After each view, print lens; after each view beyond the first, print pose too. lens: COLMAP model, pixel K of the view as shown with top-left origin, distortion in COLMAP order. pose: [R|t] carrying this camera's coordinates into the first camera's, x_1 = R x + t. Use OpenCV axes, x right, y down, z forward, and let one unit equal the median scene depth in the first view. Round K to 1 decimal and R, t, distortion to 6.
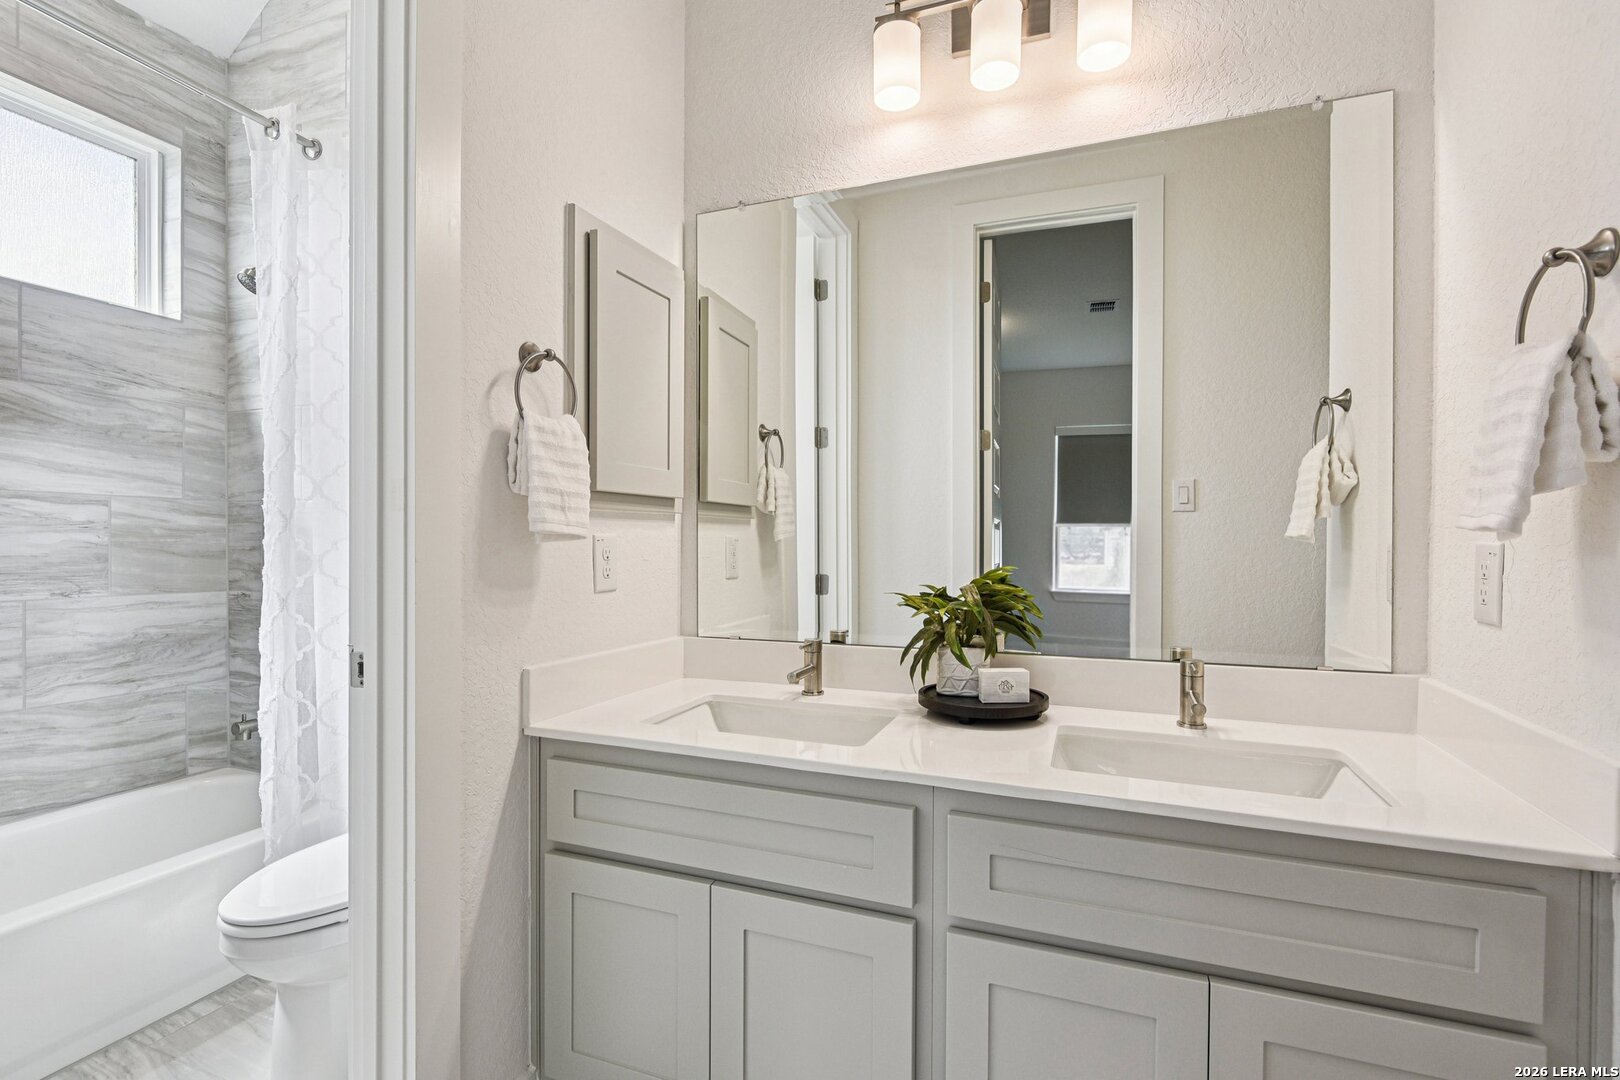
lens RADIAL K [[750.4, 0, 821.6], [0, 750.4, 541.8], [0, 0, 1]] dist [-0.010164, -0.001215]
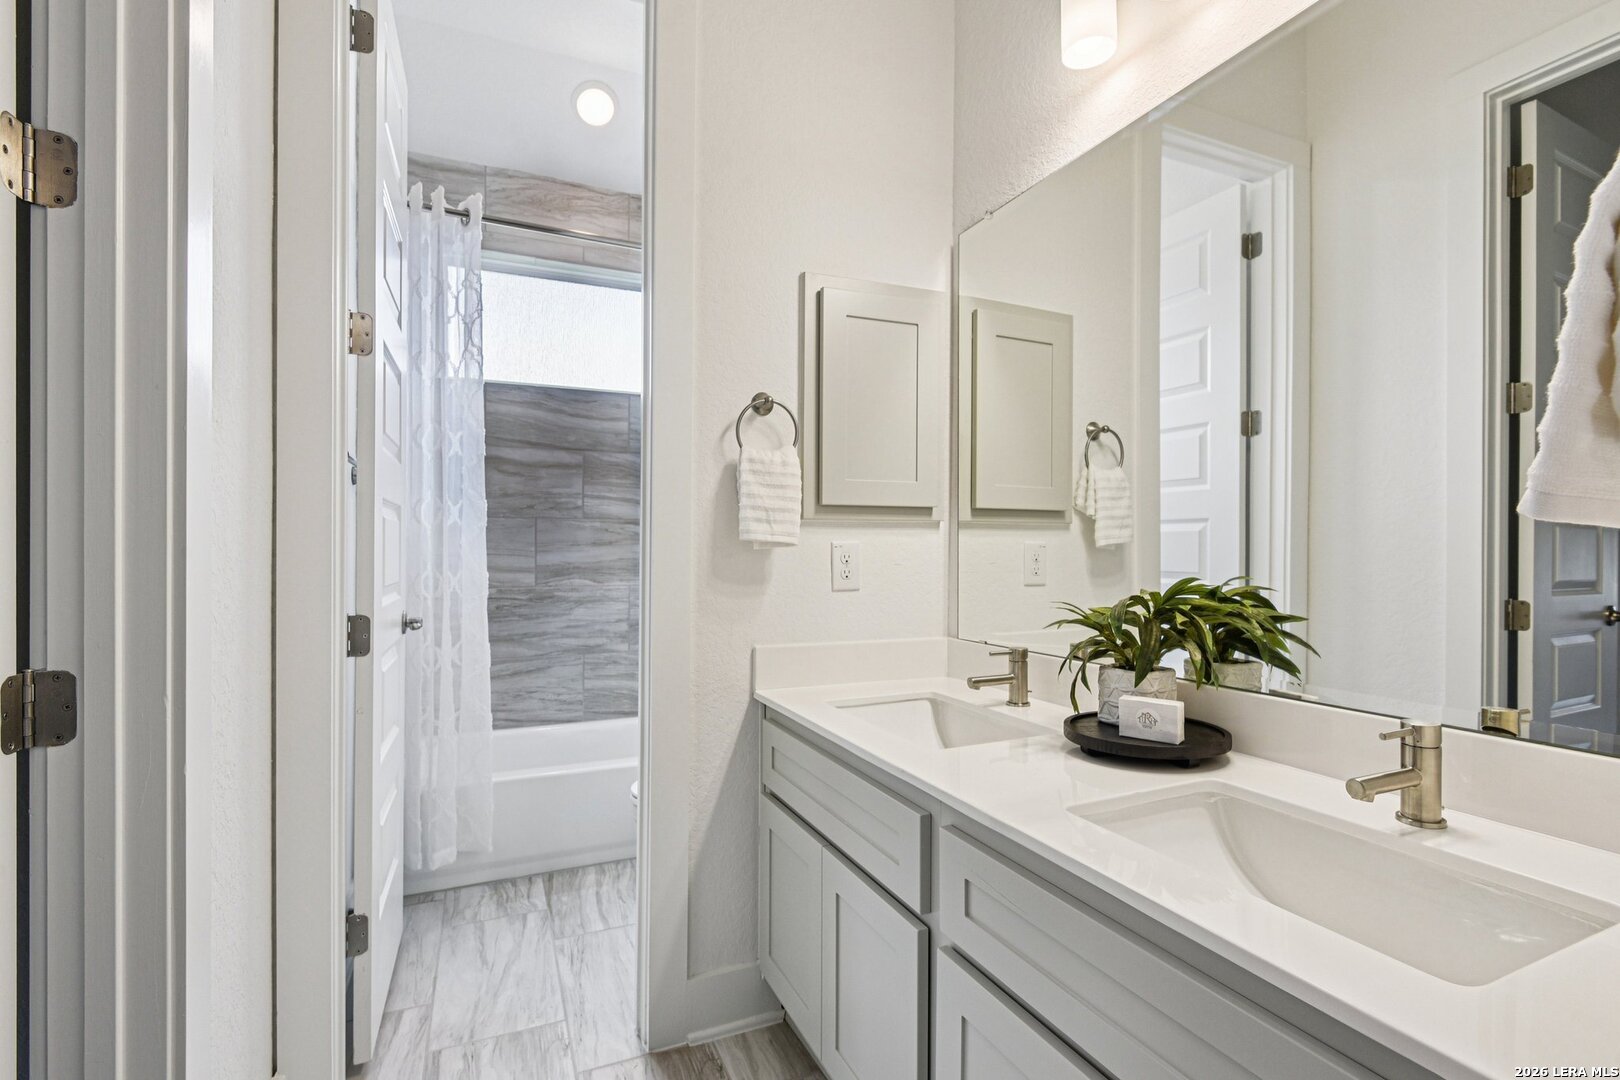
lens RADIAL K [[750.4, 0, 804.4], [0, 750.4, 546.1], [0, 0, 1]] dist [-0.010164, -0.001215]
pose [[0.700567, -0.007791, -0.713544, 0.540741], [0.003162, 0.999964, -0.007815, 0.006303], [0.713579, 0.003219, 0.700567, 0.144404]]
